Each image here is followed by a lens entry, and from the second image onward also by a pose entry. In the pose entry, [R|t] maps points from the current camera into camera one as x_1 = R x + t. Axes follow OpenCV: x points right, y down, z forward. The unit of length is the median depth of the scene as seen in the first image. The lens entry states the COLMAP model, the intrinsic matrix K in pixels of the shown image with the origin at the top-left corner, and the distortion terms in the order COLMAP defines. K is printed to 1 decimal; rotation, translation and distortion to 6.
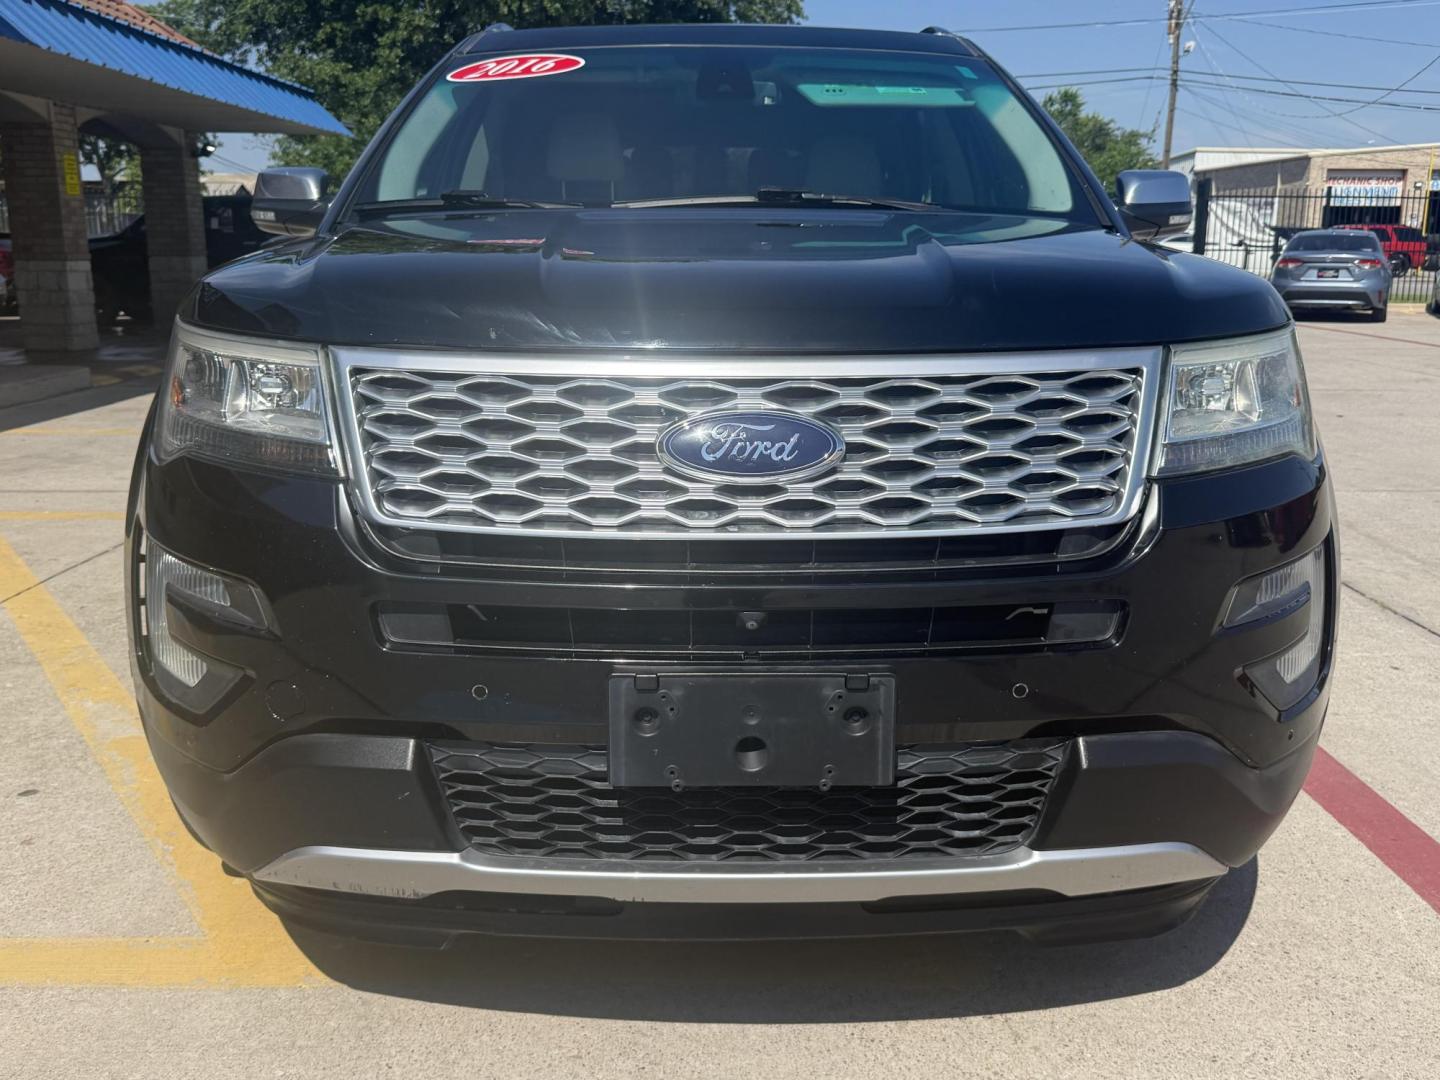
lens RADIAL K [[1271.9, 0, 721.3], [0, 1271.9, 546.8], [0, 0, 1]] dist [0.089489, -0.170456]
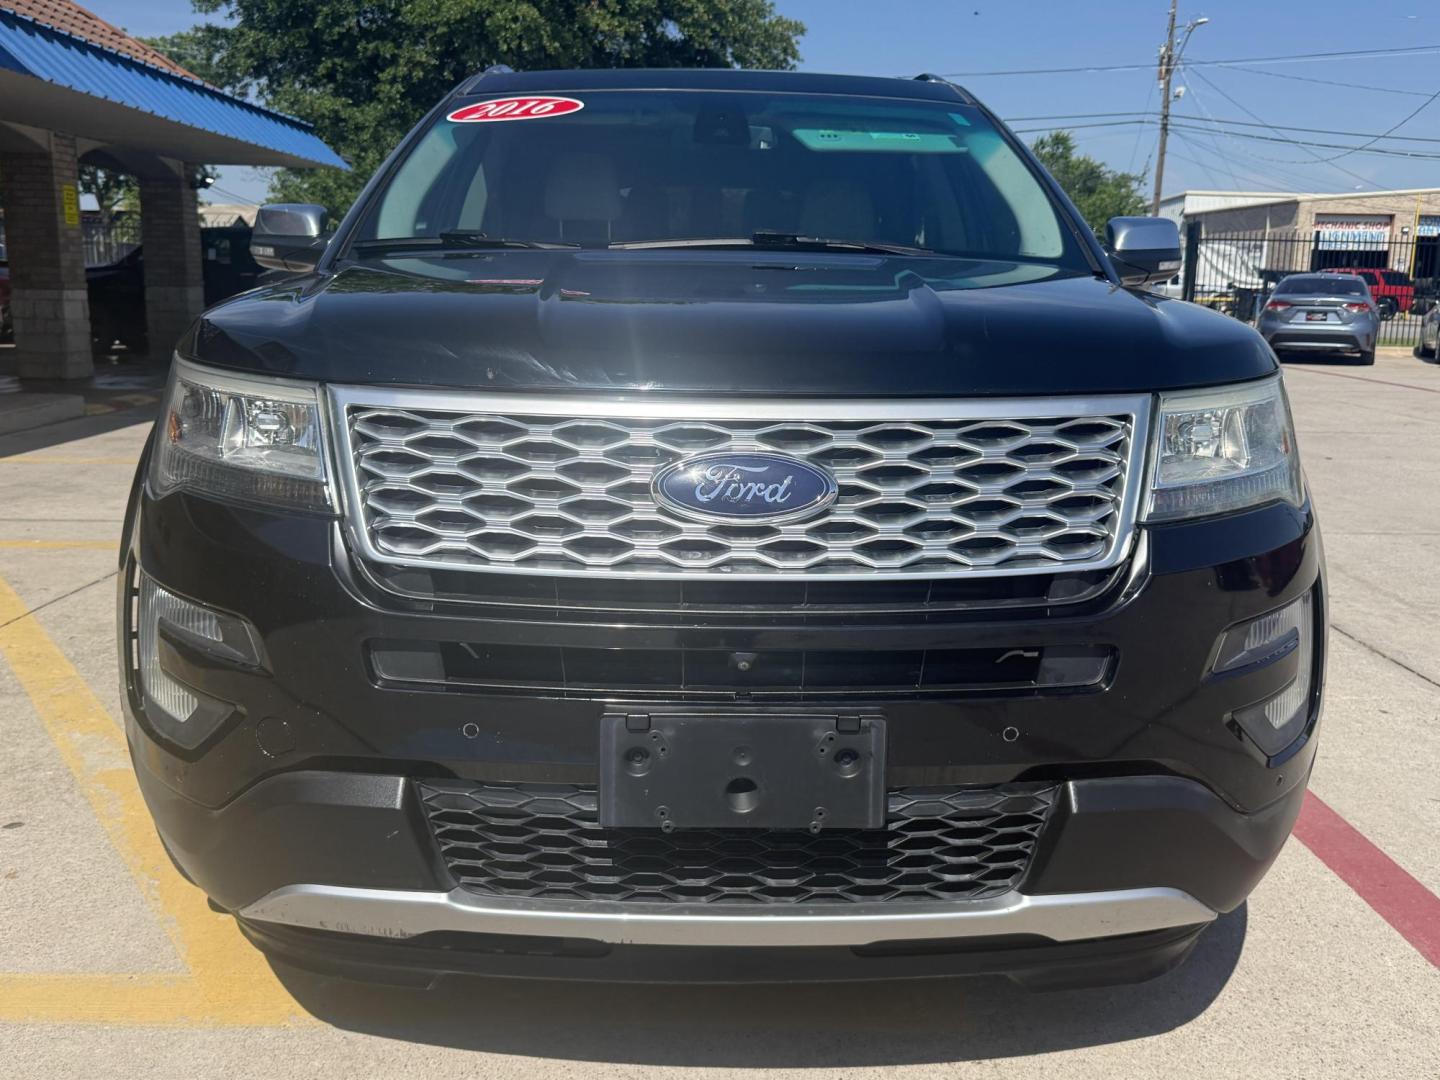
lens RADIAL K [[1271.9, 0, 721.5], [0, 1271.9, 541.5], [0, 0, 1]] dist [0.089489, -0.170456]
pose [[0.999923, 0.010471, 0.006598, -0.001015], [-0.010266, 0.999482, -0.030496, -0.004620], [-0.006913, 0.030426, 0.999513, -0.005051]]
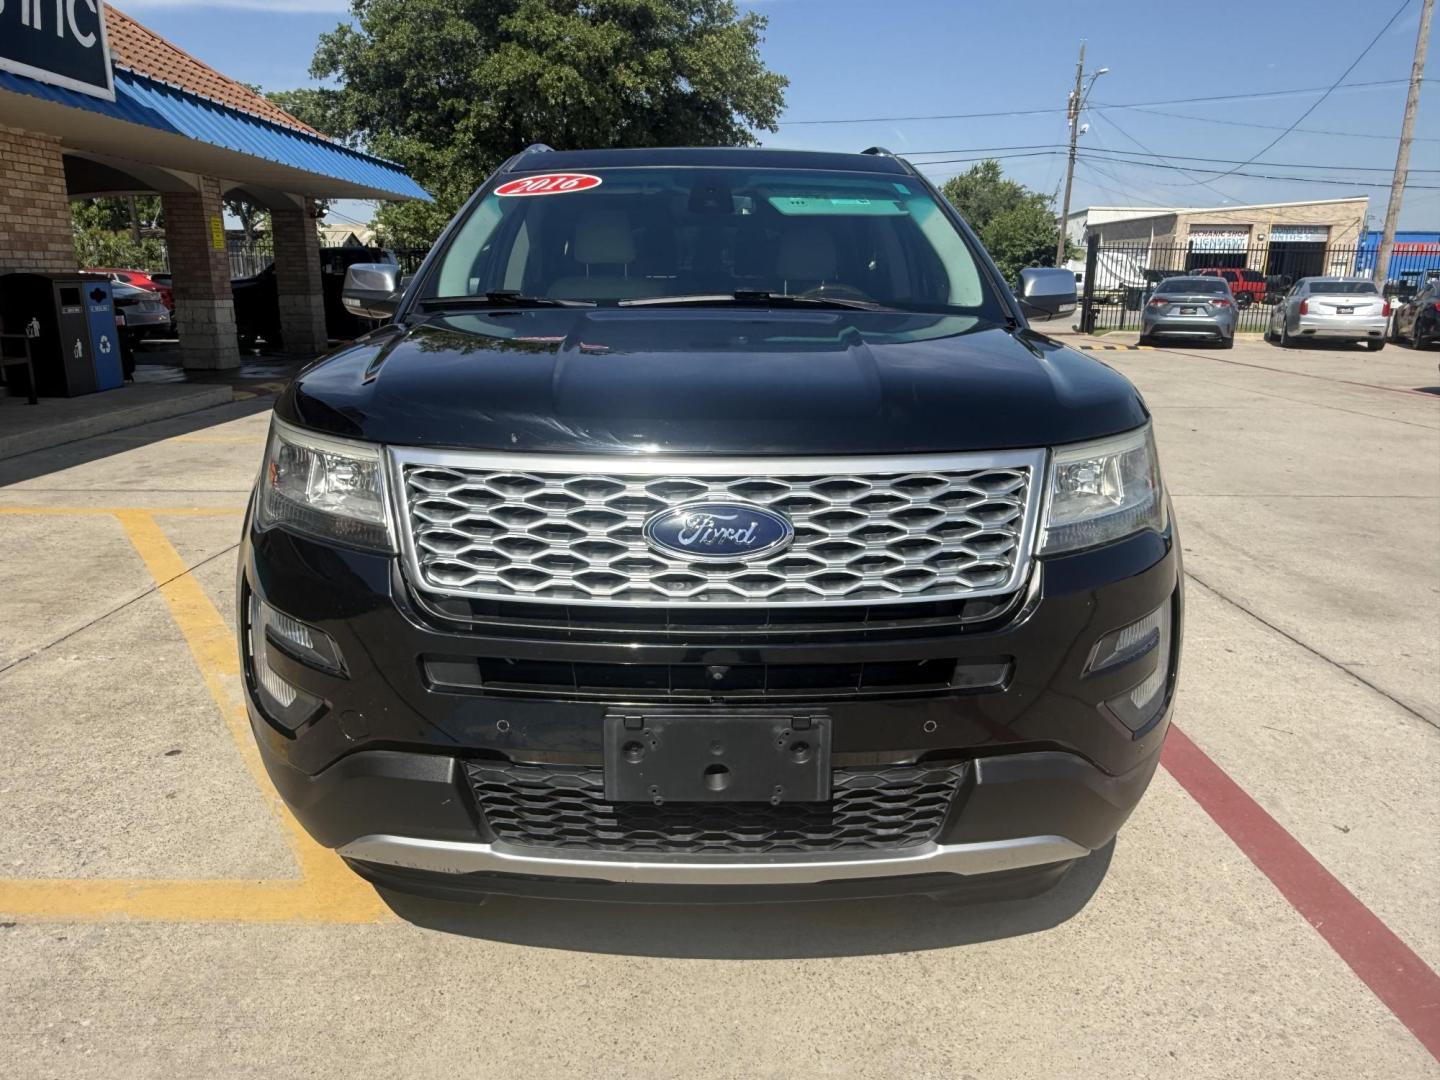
lens RADIAL K [[989.0, 0, 711.5], [0, 989.0, 543.7], [0, 0, 1]] dist [-0.028425, 0.022117]
pose [[0.999952, 0.005472, -0.008165, 0.020252], [-0.005208, 0.999473, 0.032054, -0.081411], [0.008336, -0.032010, 0.999453, 0.022291]]
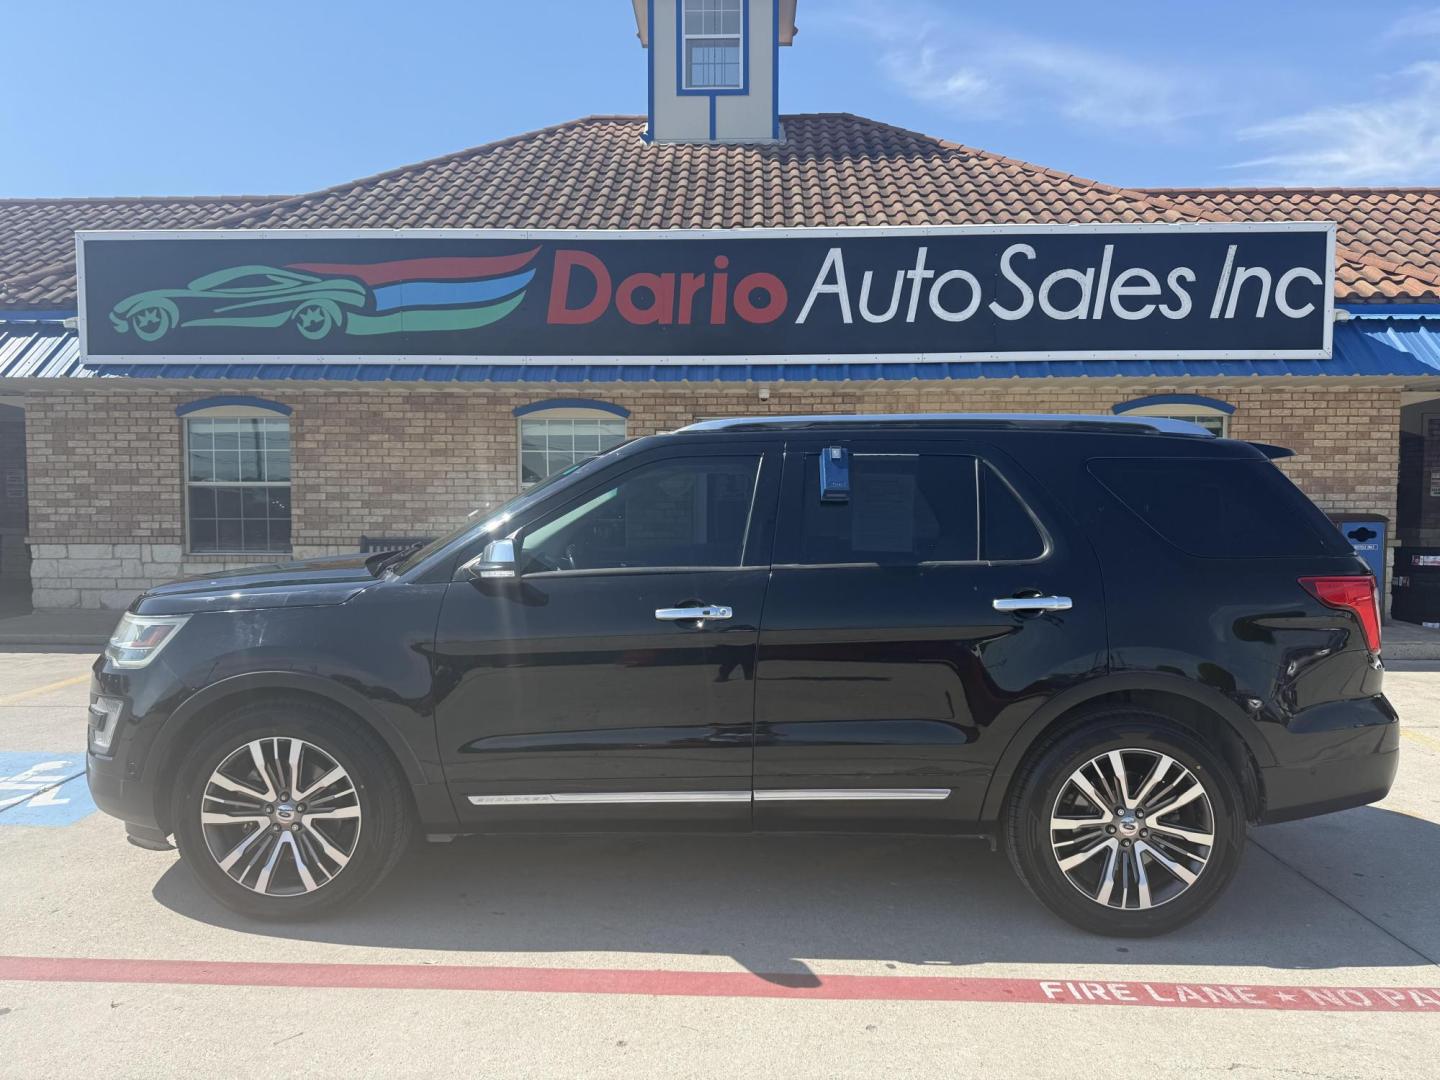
lens RADIAL K [[1010.5, 0, 724.8], [0, 1010.5, 547.0], [0, 0, 1]] dist [0.028822, -0.042552]
pose [[-0.030297, 0.044535, -0.998548, 2.322393], [-0.229025, 0.972120, 0.050305, -0.650728], [0.972949, 0.230217, -0.019252, 2.057428]]
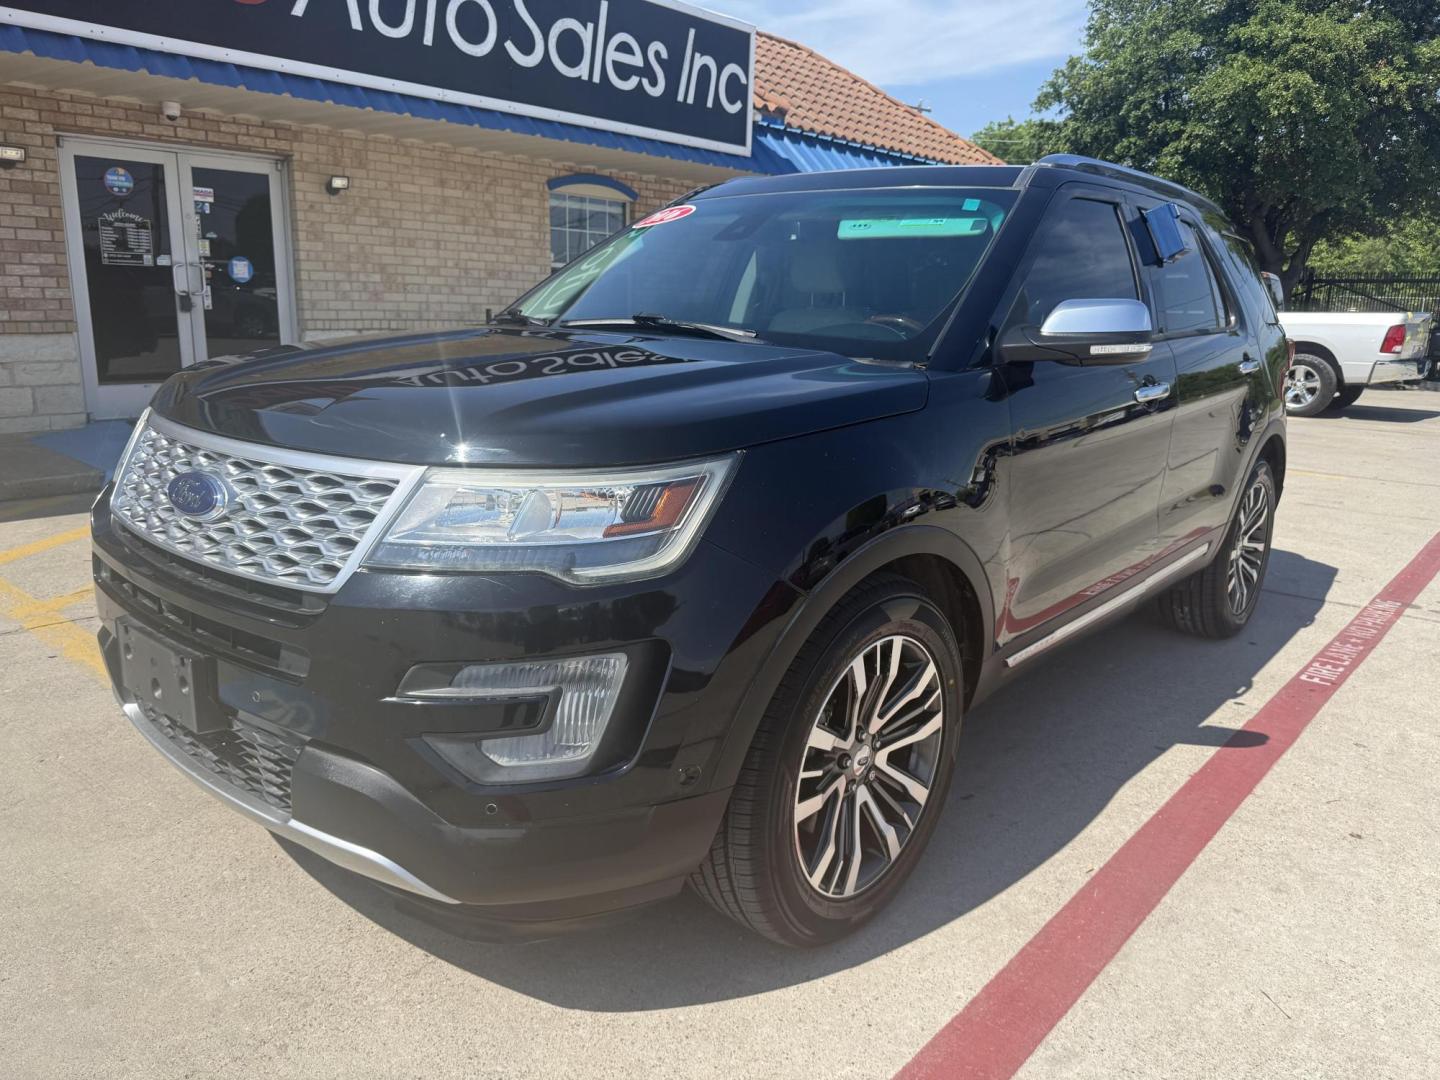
lens RADIAL K [[1010.5, 0, 718.7], [0, 1010.5, 549.8], [0, 0, 1]] dist [0.028822, -0.042552]
pose [[0.744008, 0.174415, -0.645005, 1.071082], [-0.174744, 0.982524, 0.064118, -0.168506], [0.644916, 0.065007, 0.761484, 0.385889]]
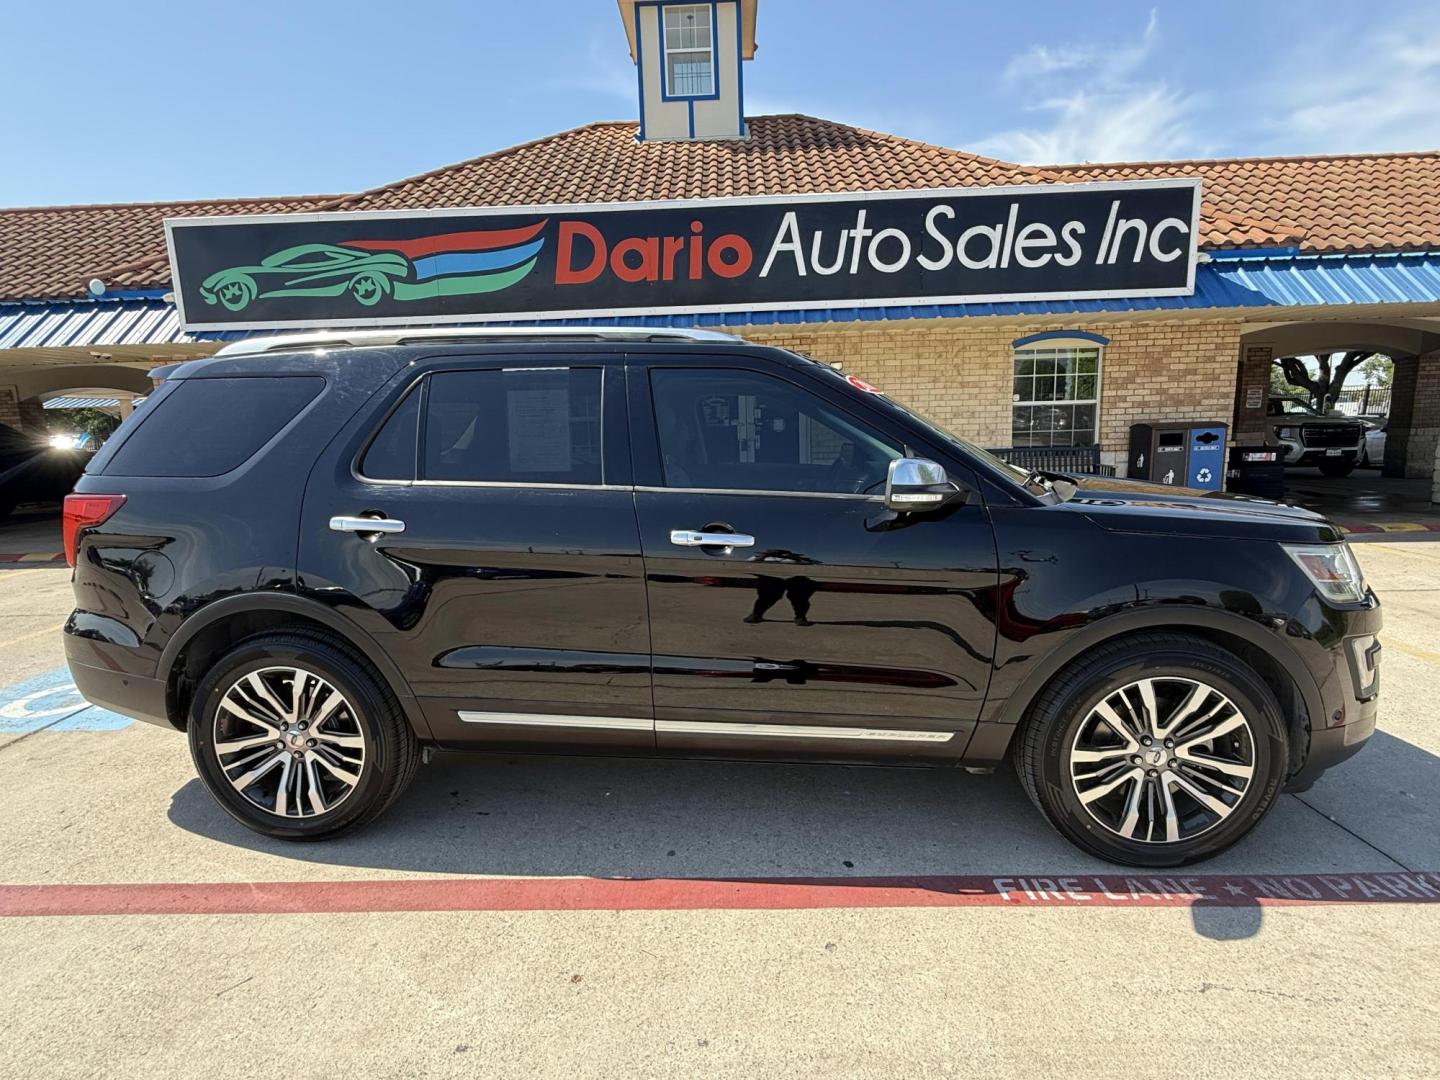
lens RADIAL K [[714.8, 0, 723.9], [0, 714.8, 544.8], [0, 0, 1]] dist [-0.007545, 0.005559]
pose [[-0.023694, 0.158311, -0.987105, 1.786642], [-0.198043, 0.967071, 0.159852, -0.642121], [0.979907, 0.199276, 0.008439, 2.123068]]
